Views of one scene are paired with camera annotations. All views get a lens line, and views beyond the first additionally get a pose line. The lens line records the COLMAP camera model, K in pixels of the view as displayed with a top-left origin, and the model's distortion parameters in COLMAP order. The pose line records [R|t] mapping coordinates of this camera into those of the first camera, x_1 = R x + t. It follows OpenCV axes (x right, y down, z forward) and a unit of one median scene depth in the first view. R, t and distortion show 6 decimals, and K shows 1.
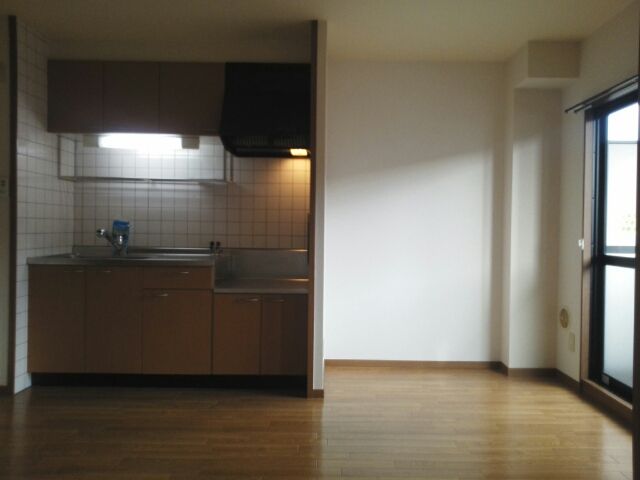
lens RADIAL K [[502.7, 0, 336.2], [0, 502.7, 238.5], [0, 0, 1]] dist [0.049372, -0.108647]
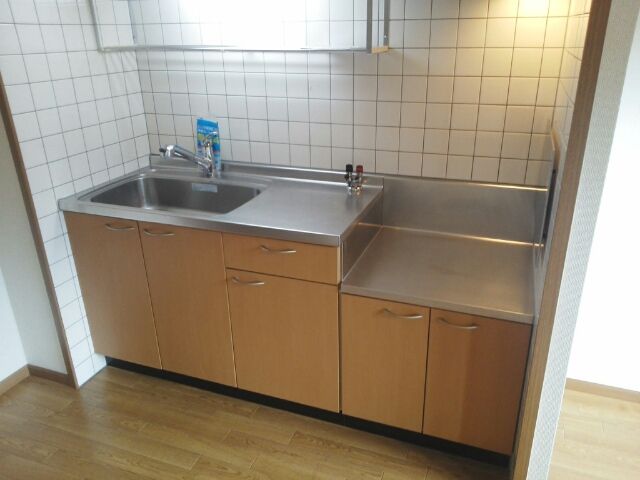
lens RADIAL K [[502.7, 0, 336.2], [0, 502.7, 238.5], [0, 0, 1]] dist [0.049372, -0.108647]
pose [[0.940344, 0.105938, -0.323311, -0.070472], [0.020432, 0.930988, 0.364479, -0.118766], [0.339611, -0.349341, 0.873284, 0.473861]]
